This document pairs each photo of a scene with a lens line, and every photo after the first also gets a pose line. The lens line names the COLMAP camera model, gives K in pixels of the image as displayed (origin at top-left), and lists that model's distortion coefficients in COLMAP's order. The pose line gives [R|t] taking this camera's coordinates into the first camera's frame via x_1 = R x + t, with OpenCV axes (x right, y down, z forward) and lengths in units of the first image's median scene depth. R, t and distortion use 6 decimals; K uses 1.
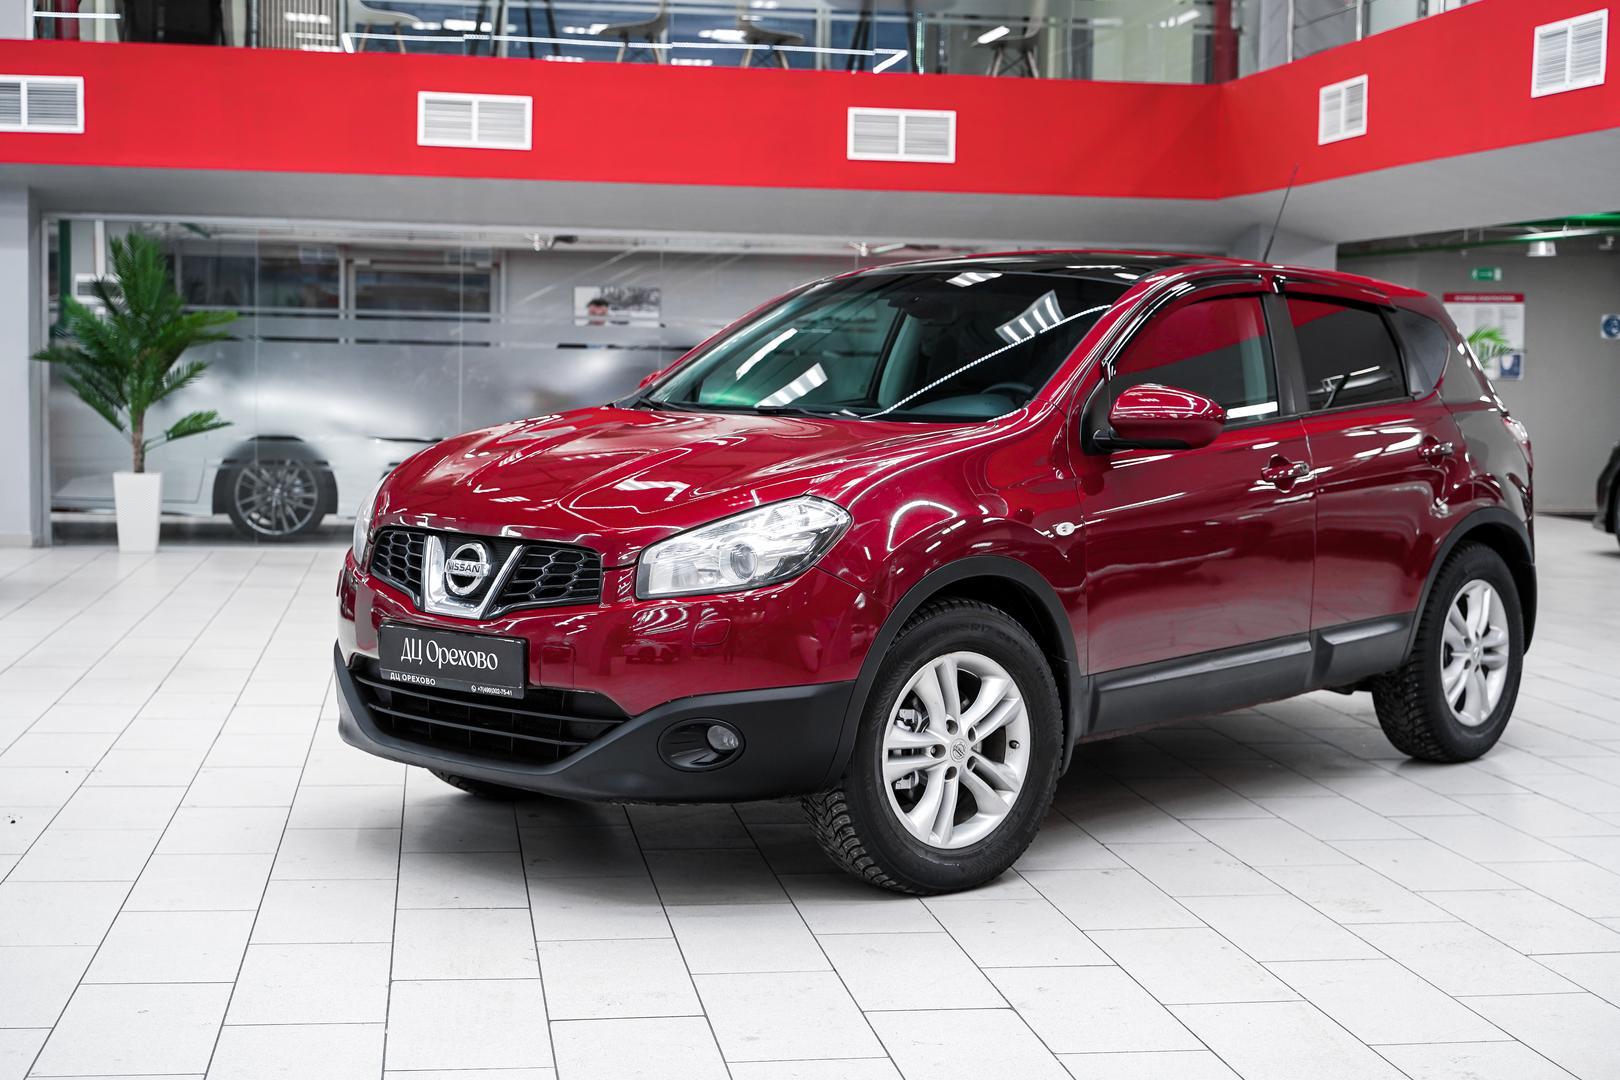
lens RADIAL K [[2343.1, 0, 810.0], [0, 2343.1, 540.0], [0, 0, 1]] dist [-0.009111, -0.023401]
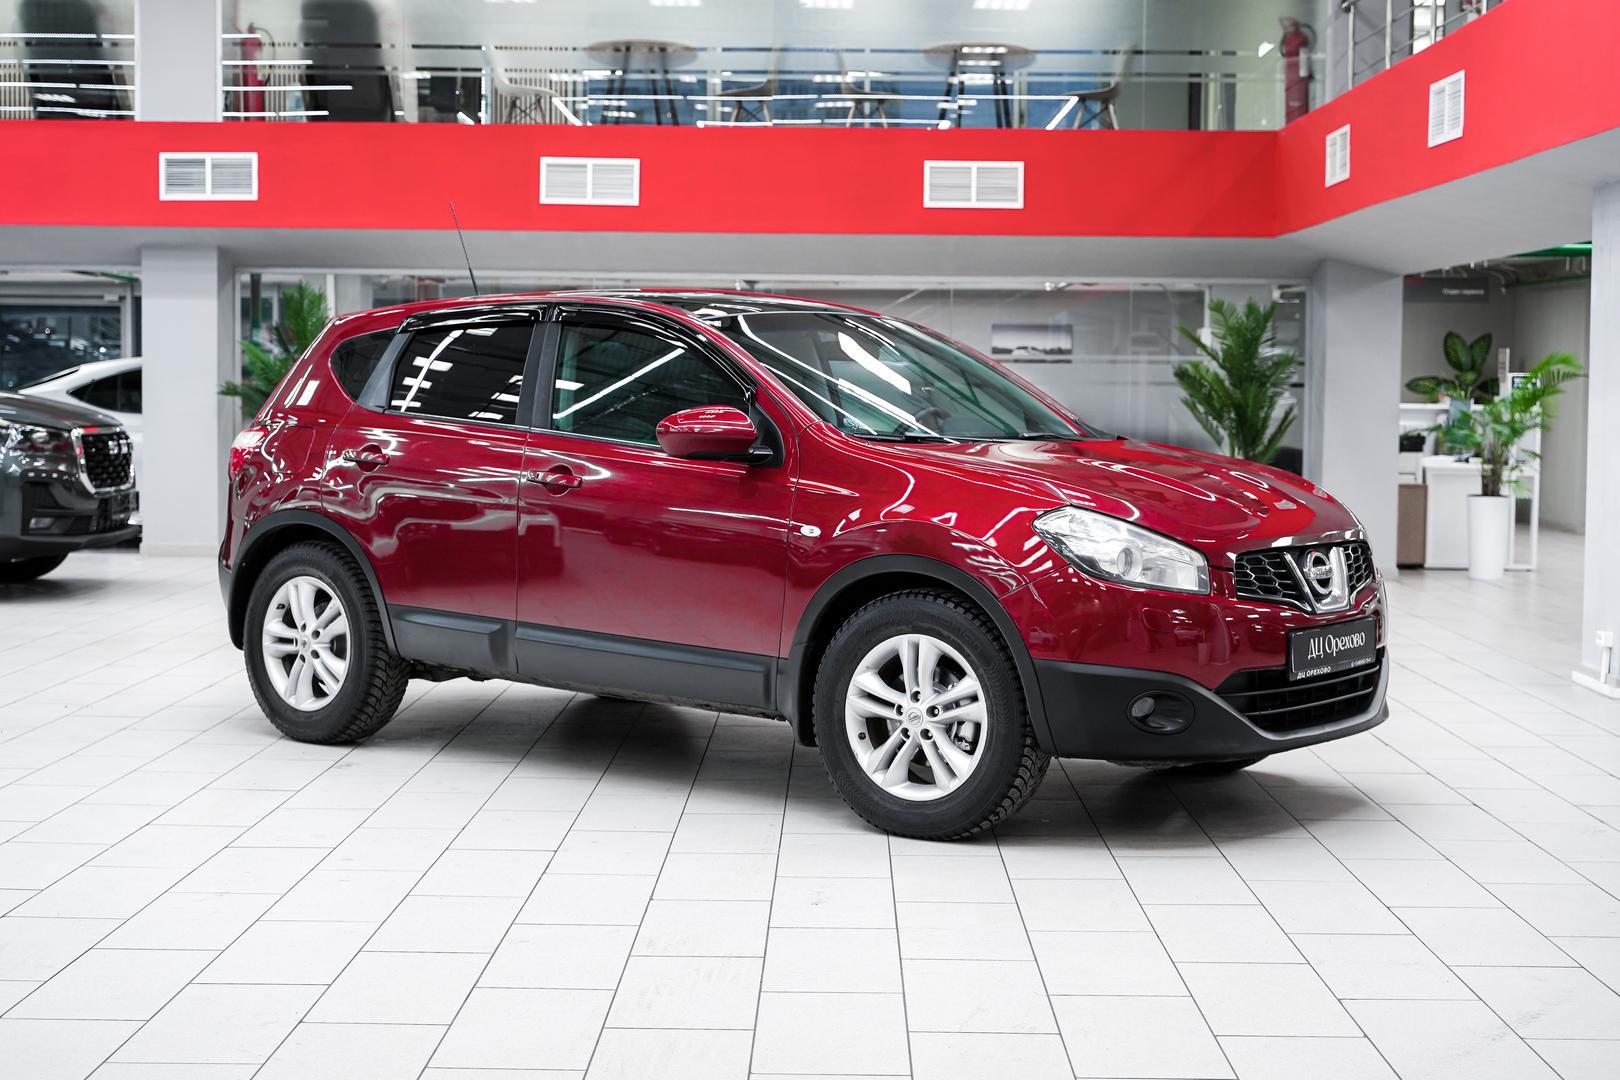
lens RADIAL K [[2417.6, 0, 810.0], [0, 2417.6, 540.0], [0, 0, 1]] dist [-0.019361, -0.061552]
pose [[0.985163, 0.002412, -0.171606, 0.326028], [-0.005204, 0.999861, -0.015824, 0.025222], [0.171544, 0.016482, 0.985039, -0.261569]]
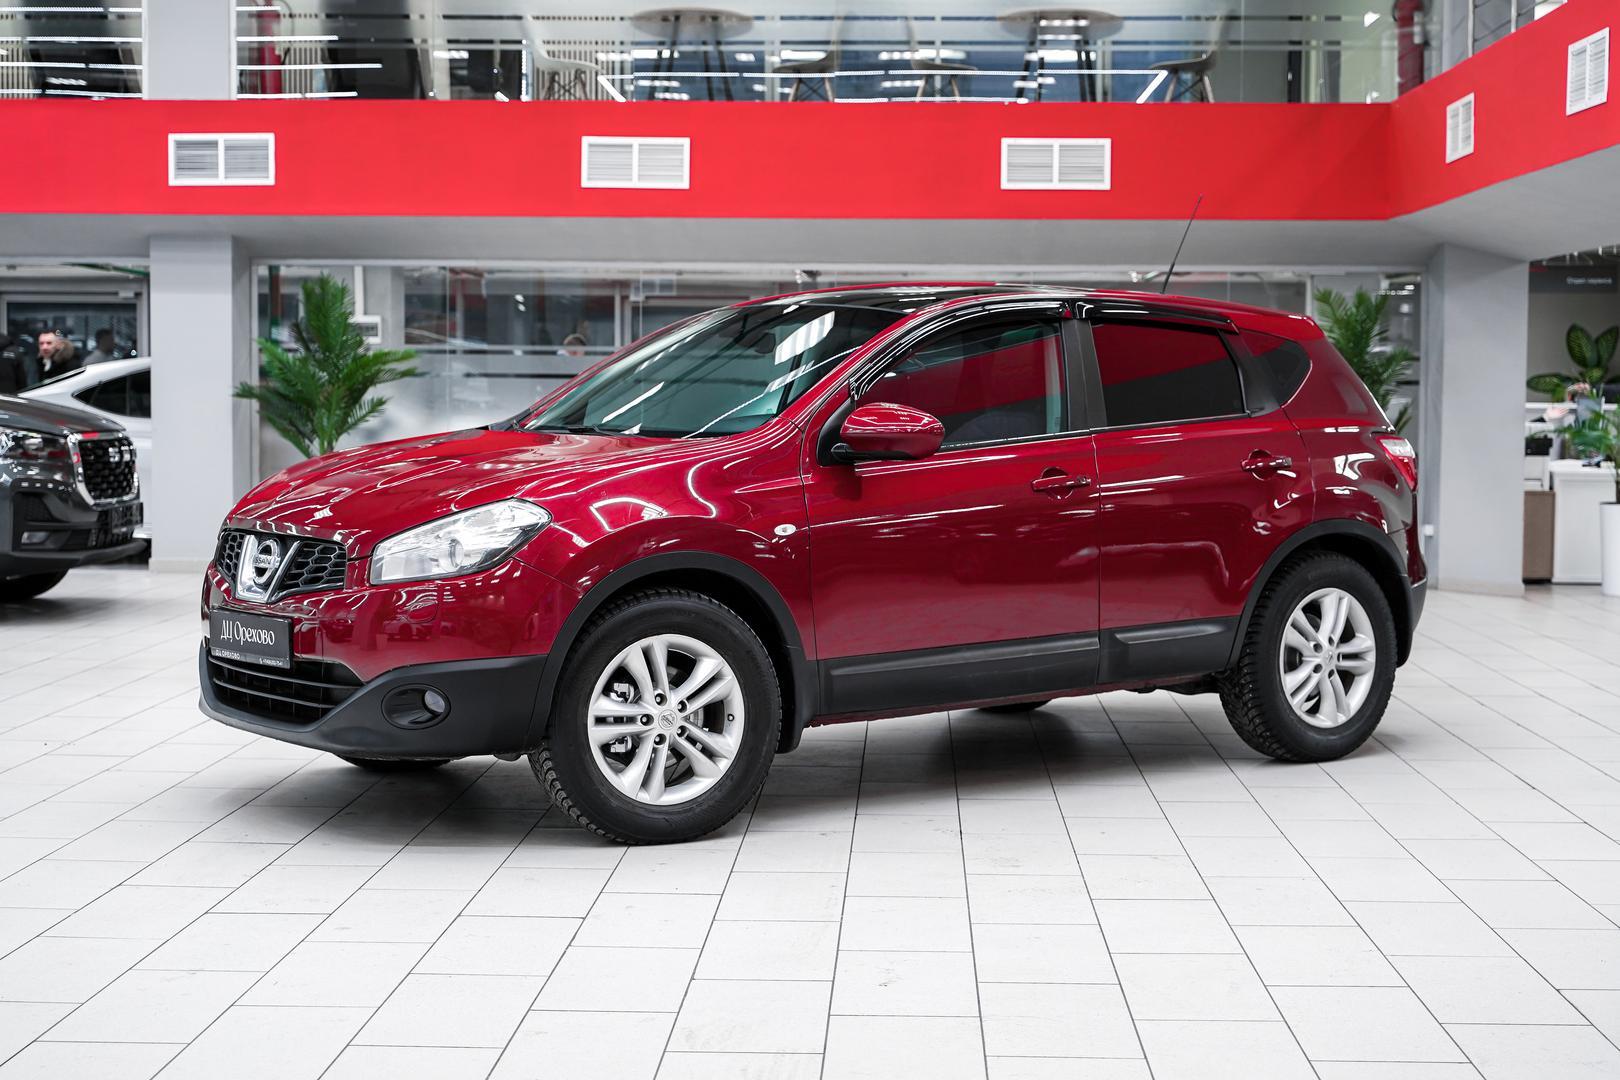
lens RADIAL K [[2553.9, 0, 810.0], [0, 2553.9, 540.0], [0, 0, 1]] dist [-0.005143, -0.114114]
pose [[0.980325, -0.000338, -0.197388, 0.312094], [-0.003689, 0.999793, -0.020033, 0.021383], [0.197354, 0.020367, 0.980121, -0.181493]]
